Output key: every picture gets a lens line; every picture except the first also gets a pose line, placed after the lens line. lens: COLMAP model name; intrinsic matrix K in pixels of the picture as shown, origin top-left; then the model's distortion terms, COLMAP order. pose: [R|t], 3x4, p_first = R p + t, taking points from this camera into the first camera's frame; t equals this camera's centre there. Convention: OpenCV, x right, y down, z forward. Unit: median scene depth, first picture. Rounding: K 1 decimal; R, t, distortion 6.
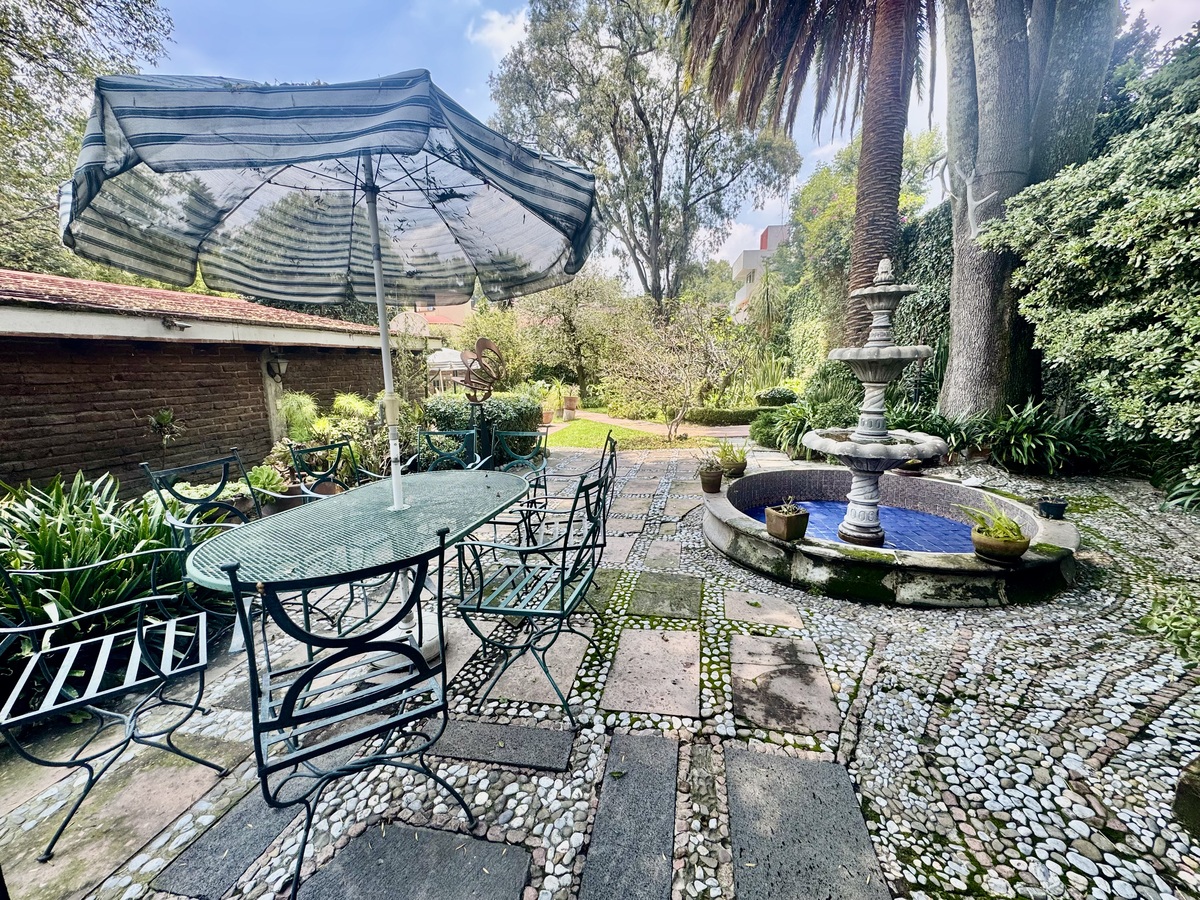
lens RADIAL K [[479.1, 0, 599.7], [0, 479.1, 448.5], [0, 0, 1]] dist [-0.001952, -0.001075]
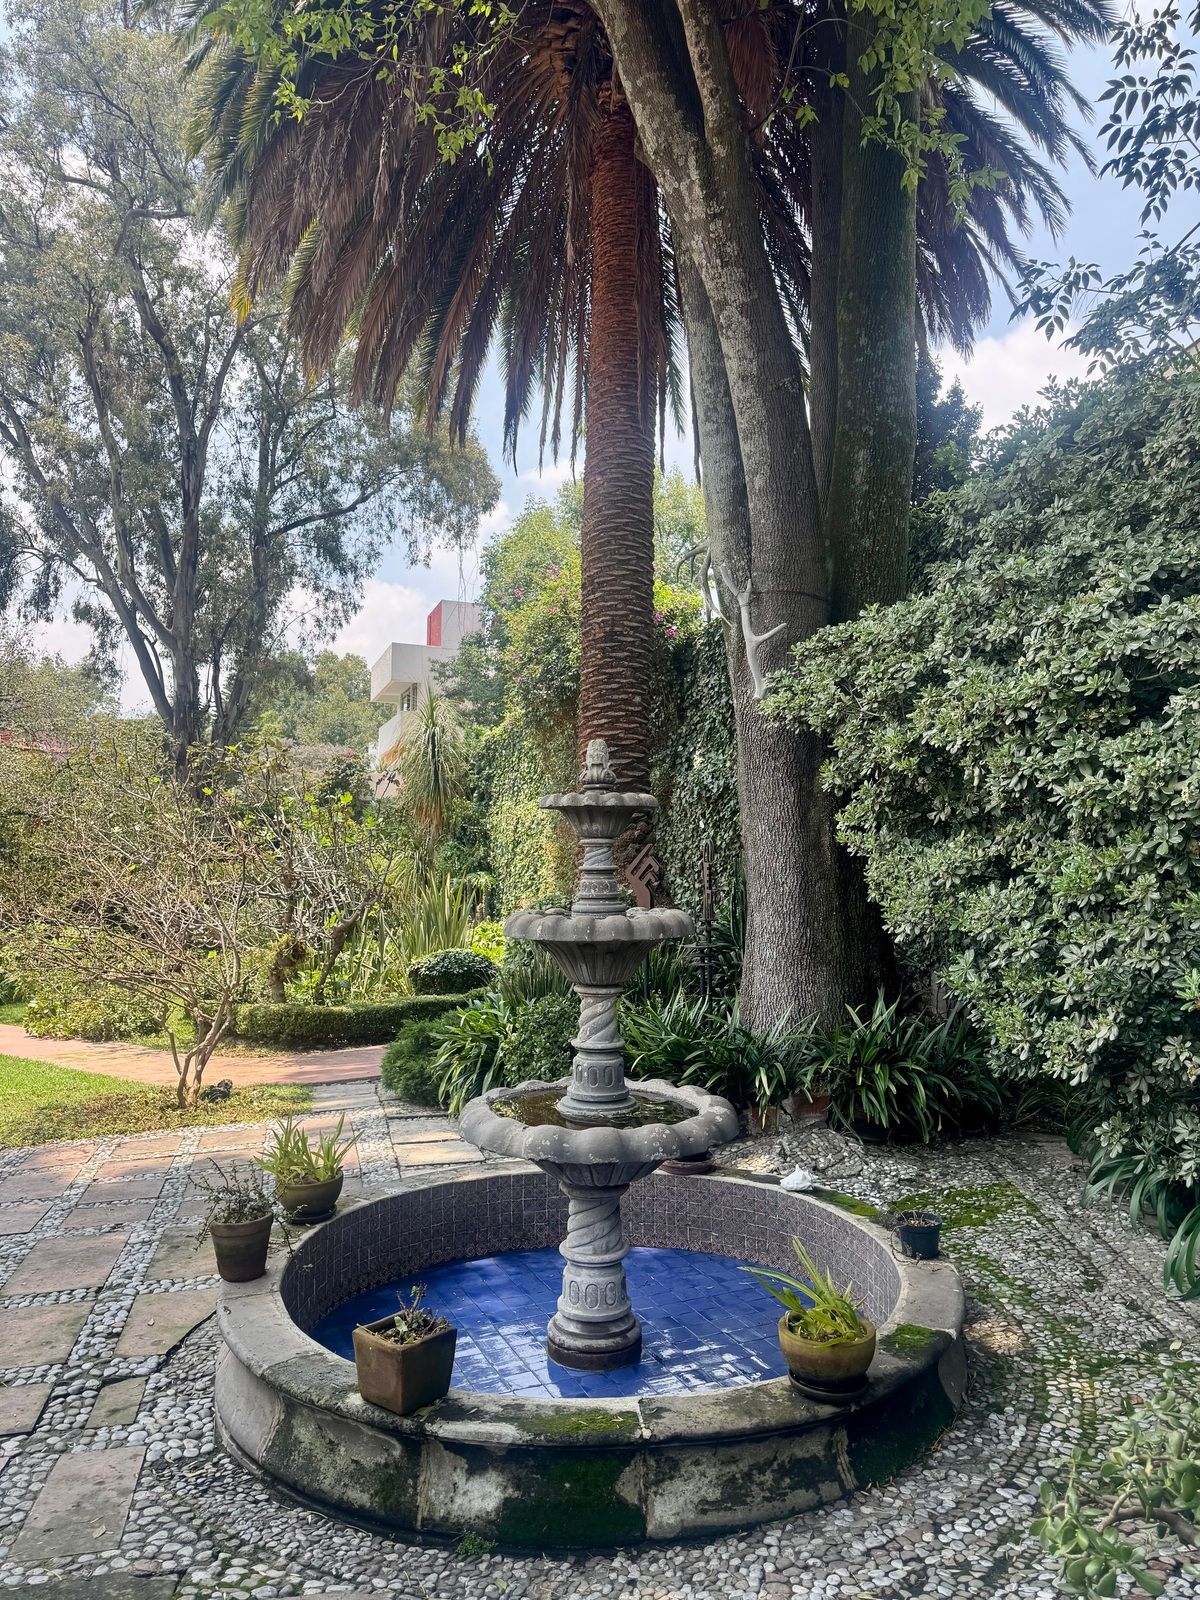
lens RADIAL K [[1124.6, 0, 596.9], [0, 1124.6, 794.8], [0, 0, 1]] dist [0.068104, -0.090443]
pose [[0.897226, 0.047605, 0.438998, 0.069635], [0.061469, 0.971027, -0.230929, -0.056257], [-0.437272, 0.234180, 0.868305, -0.005288]]
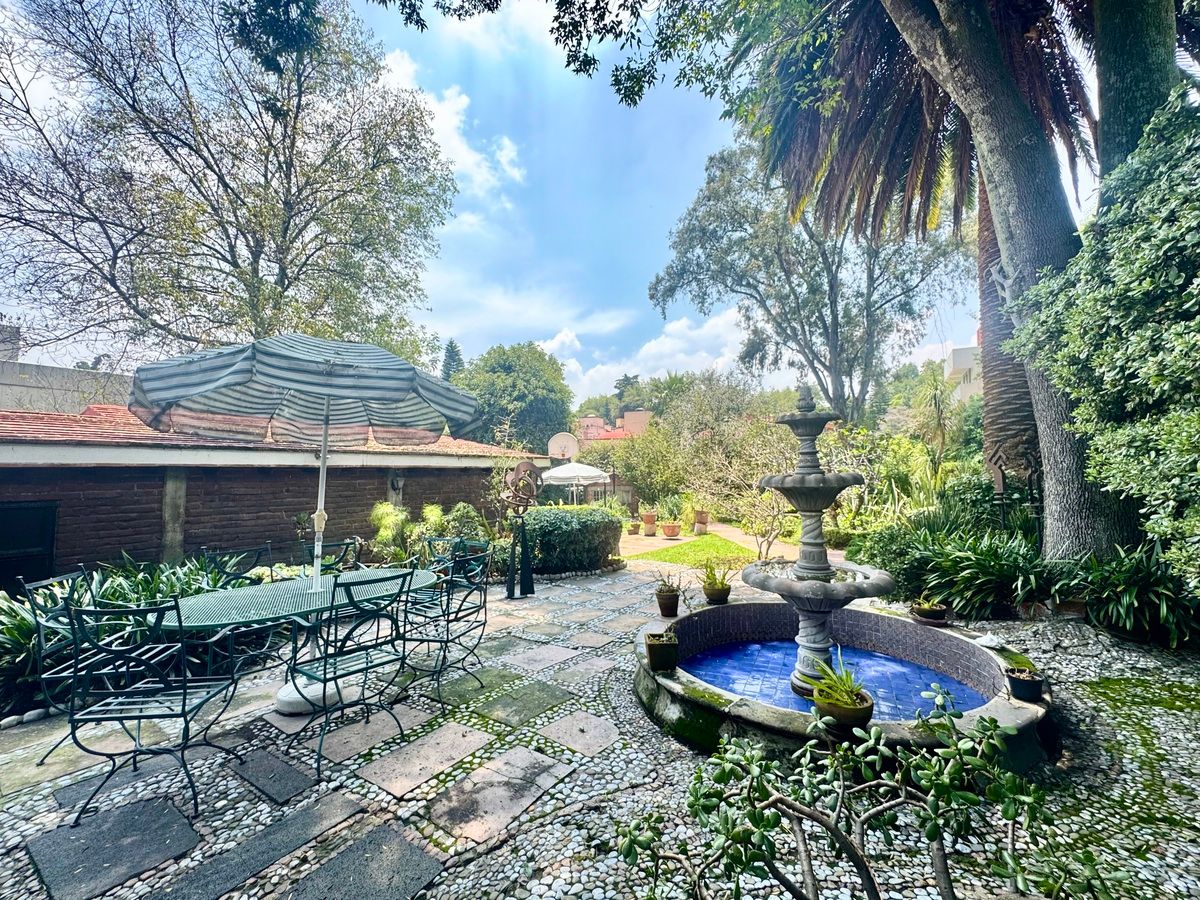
lens RADIAL K [[481.9, 0, 601.4], [0, 481.9, 450.3], [0, 0, 1]] dist [-0.004322, -0.000204]
pose [[0.919886, -0.015731, -0.391869, 0.499261], [-0.071179, 0.975904, -0.206266, -0.027464], [0.385671, 0.217634, 0.896601, -0.023226]]
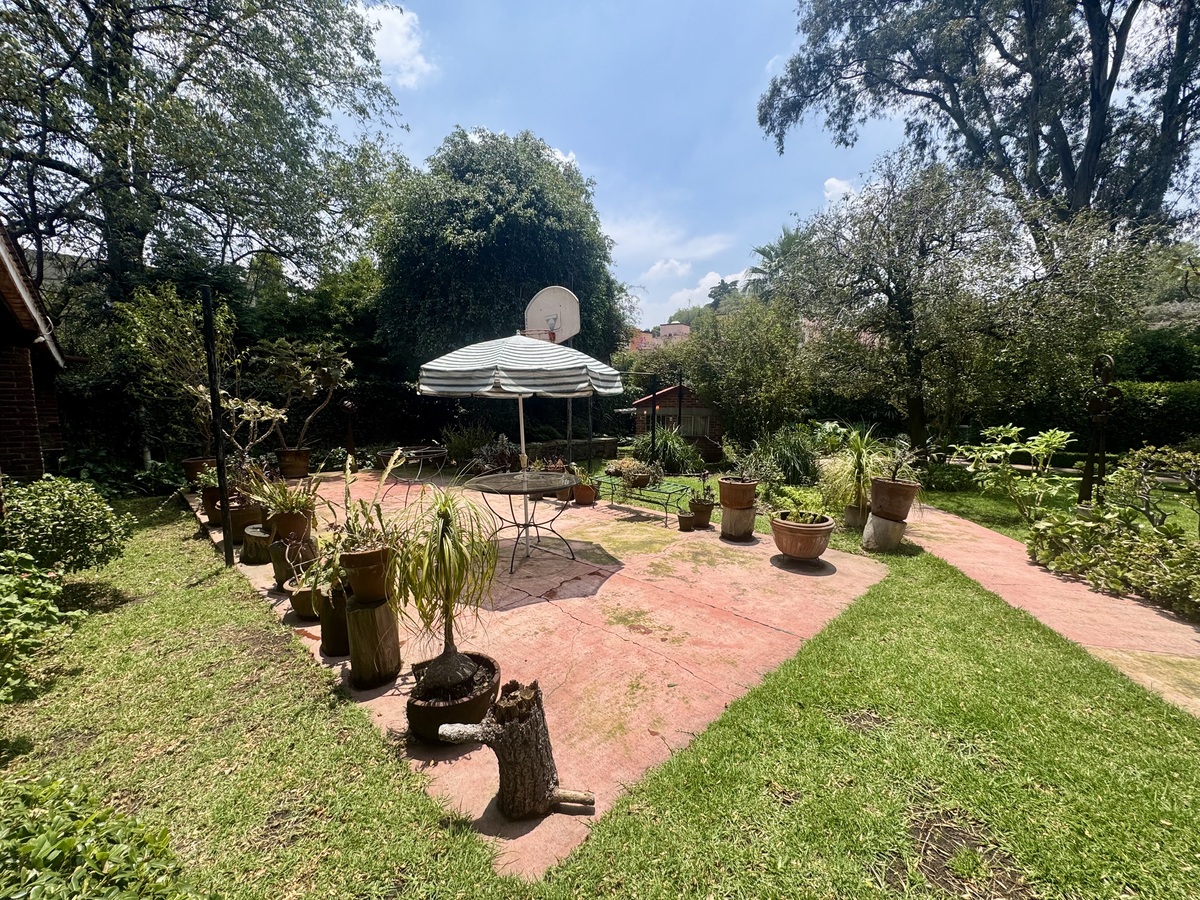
lens RADIAL K [[481.9, 0, 601.4], [0, 481.9, 450.3], [0, 0, 1]] dist [-0.004322, -0.000204]
pose [[0.830180, 0.081066, -0.551570, -0.148311], [-0.116481, 0.992757, -0.029409, -0.323577], [0.545191, 0.088662, 0.833610, 2.039768]]
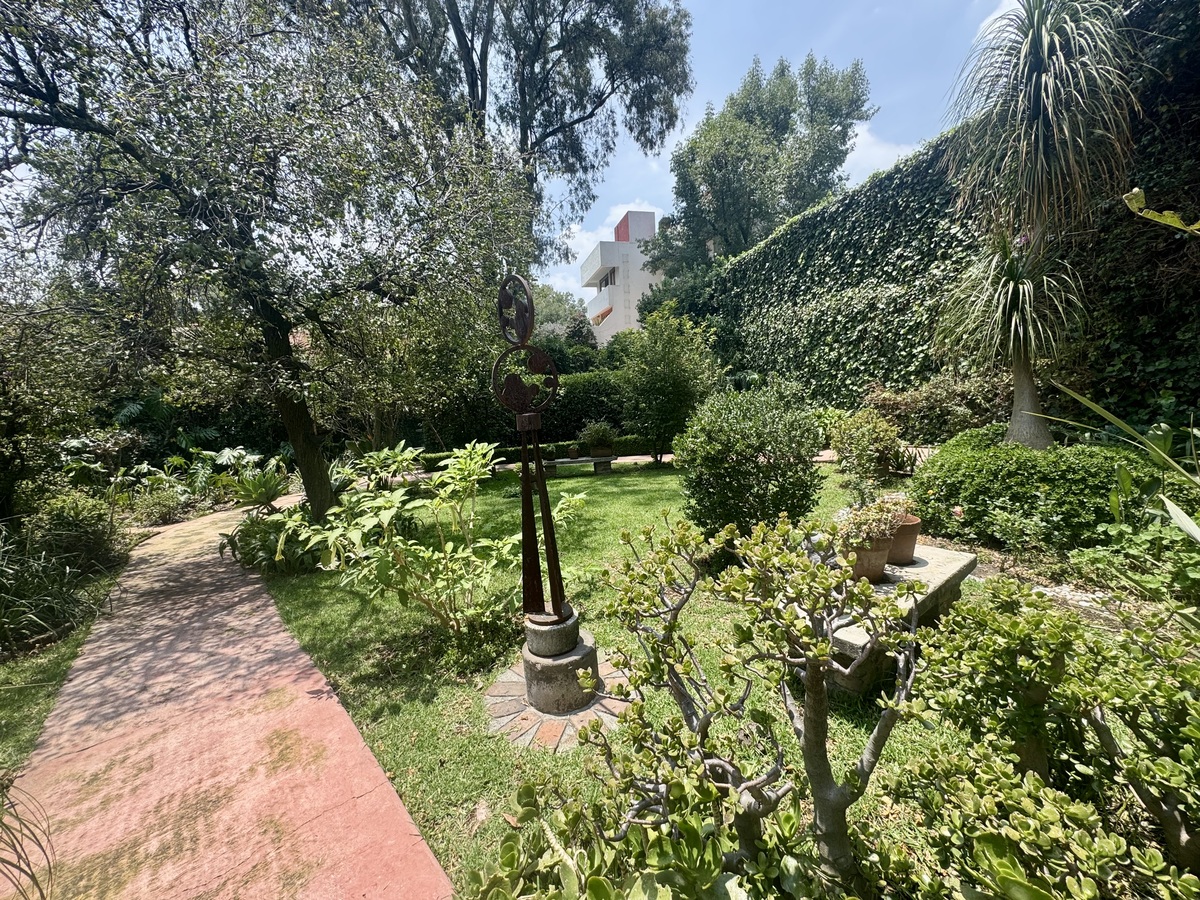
lens RADIAL K [[481.9, 0, 601.4], [0, 481.9, 450.3], [0, 0, 1]] dist [-0.004322, -0.000204]
pose [[0.931142, -0.087793, 0.353932, 0.104413], [0.113122, 0.992247, -0.051478, -0.513051], [-0.346668, 0.087971, 0.933853, 3.214923]]
